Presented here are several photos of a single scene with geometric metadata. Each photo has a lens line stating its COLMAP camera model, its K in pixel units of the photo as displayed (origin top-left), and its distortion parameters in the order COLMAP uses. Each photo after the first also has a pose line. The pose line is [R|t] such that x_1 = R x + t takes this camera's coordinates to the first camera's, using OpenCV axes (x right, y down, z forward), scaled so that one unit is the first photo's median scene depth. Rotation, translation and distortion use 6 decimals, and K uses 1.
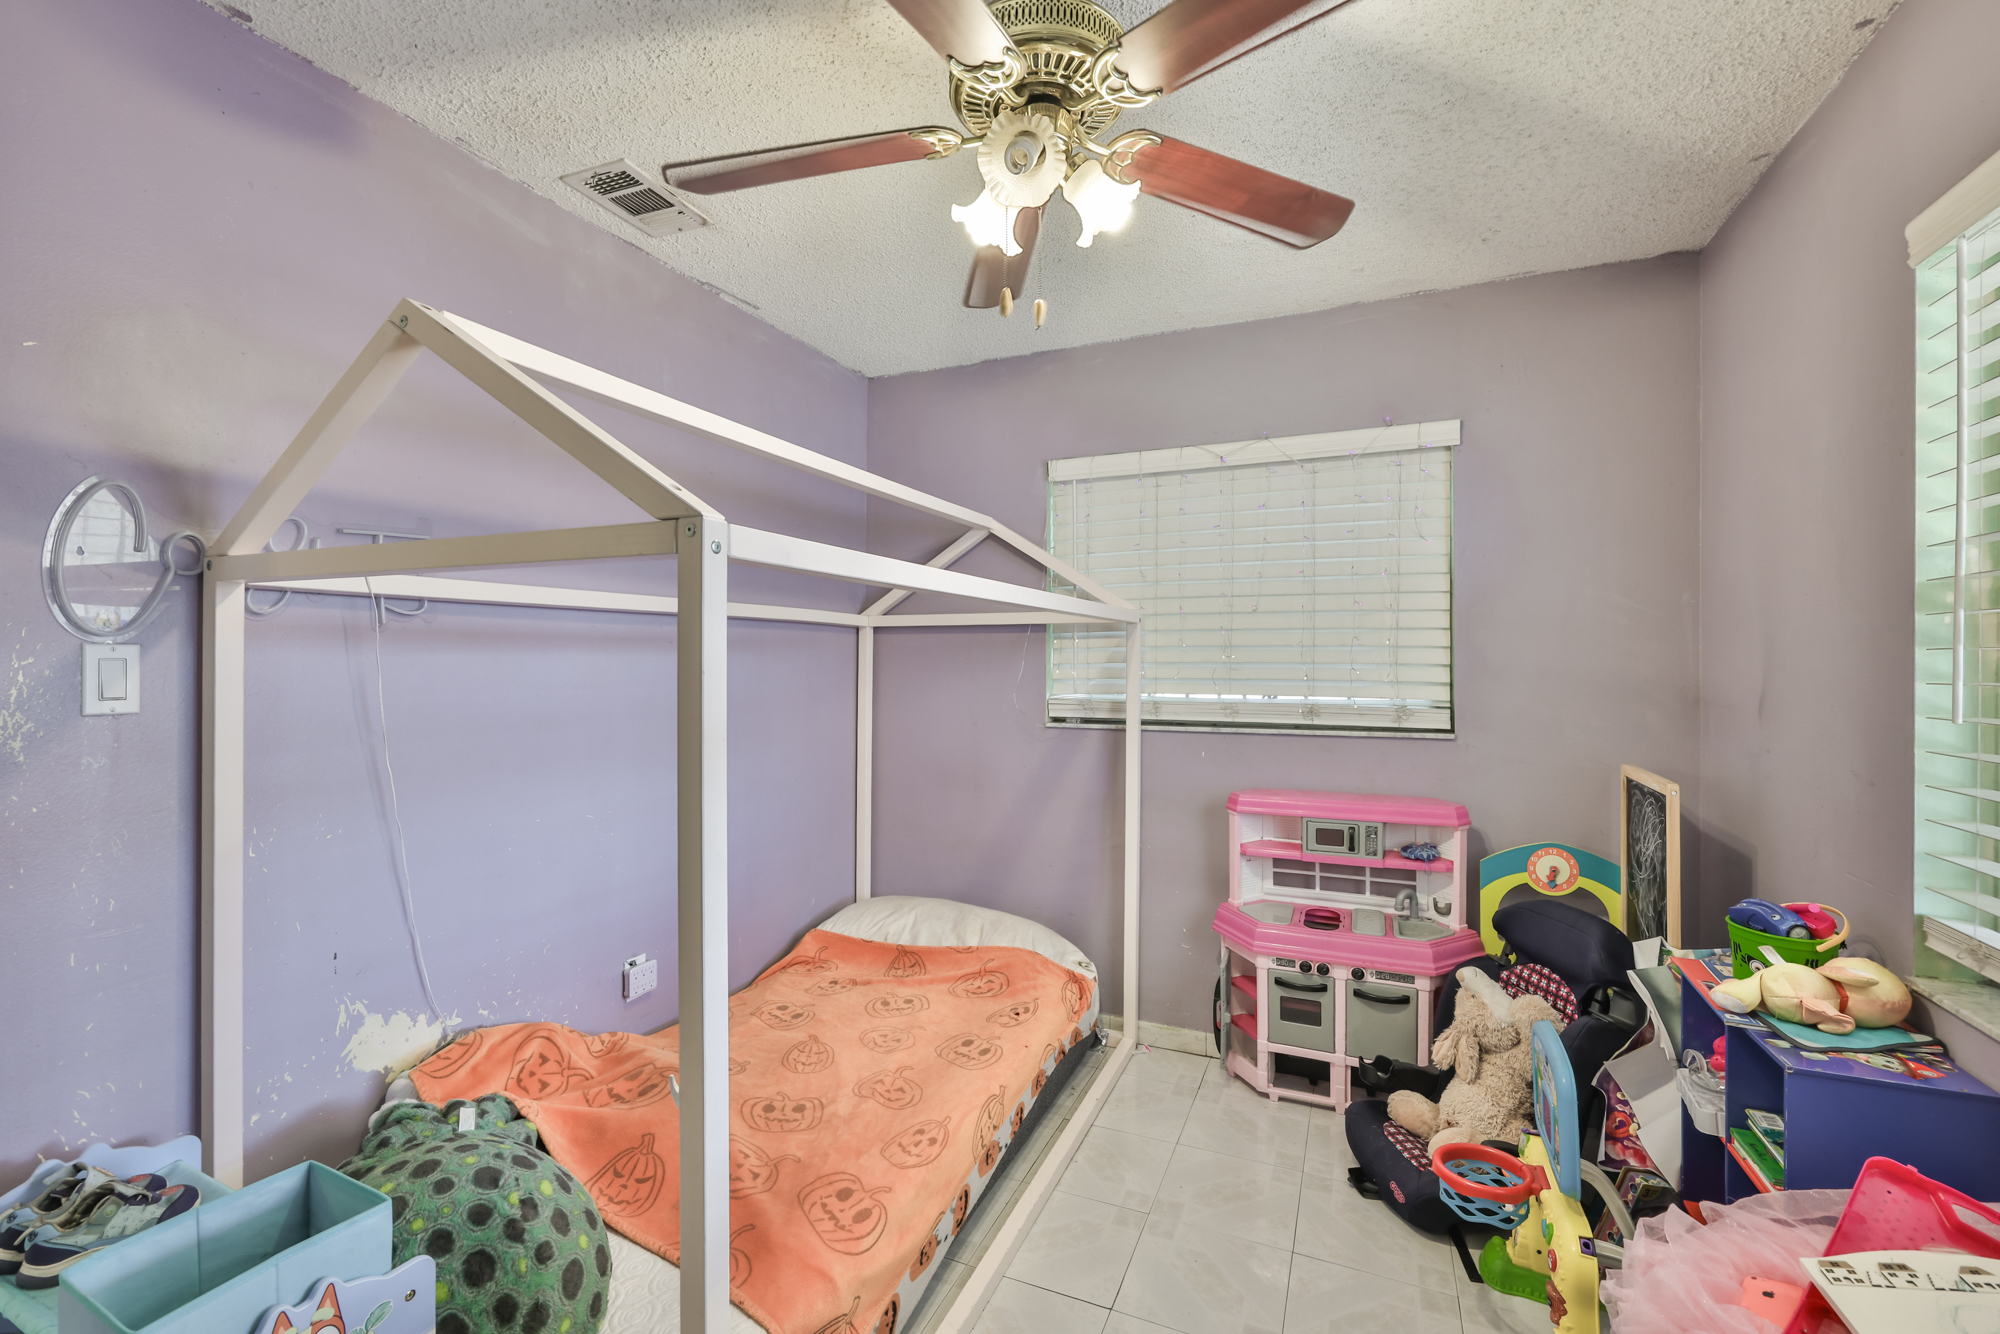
lens RADIAL K [[843.5, 0, 992.3], [0, 843.5, 664.2], [0, 0, 1]] dist [-0.003106, -0.000153]
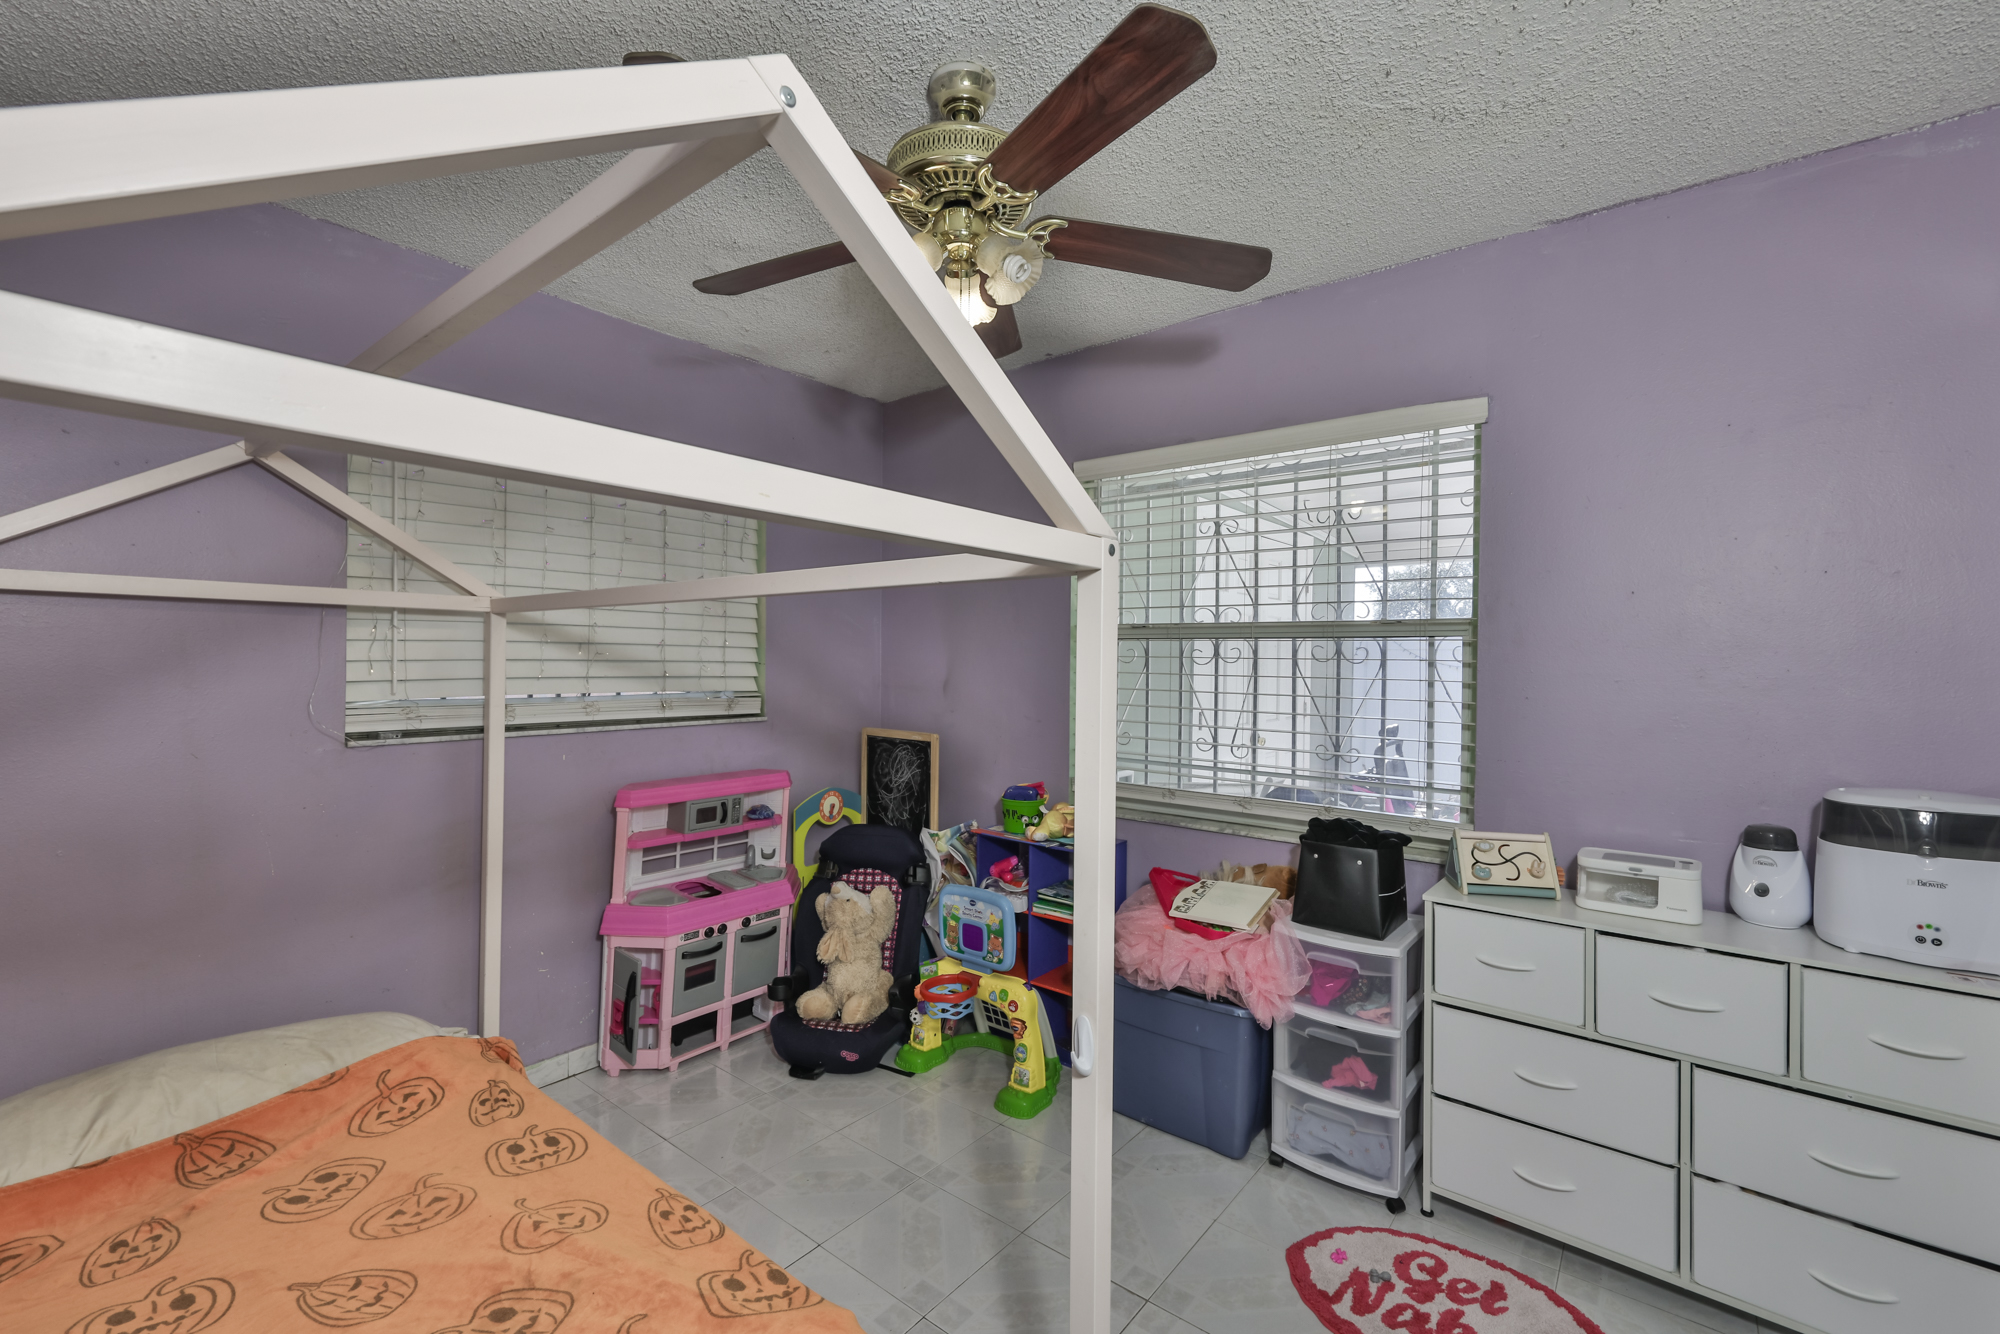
lens RADIAL K [[843.5, 0, 992.3], [0, 843.5, 664.2], [0, 0, 1]] dist [-0.003106, -0.000153]
pose [[0.268945, -0.003239, 0.963150, -0.599177], [-0.006185, 0.999968, 0.005090, -0.004783], [-0.963136, -0.007326, 0.268917, 0.337185]]
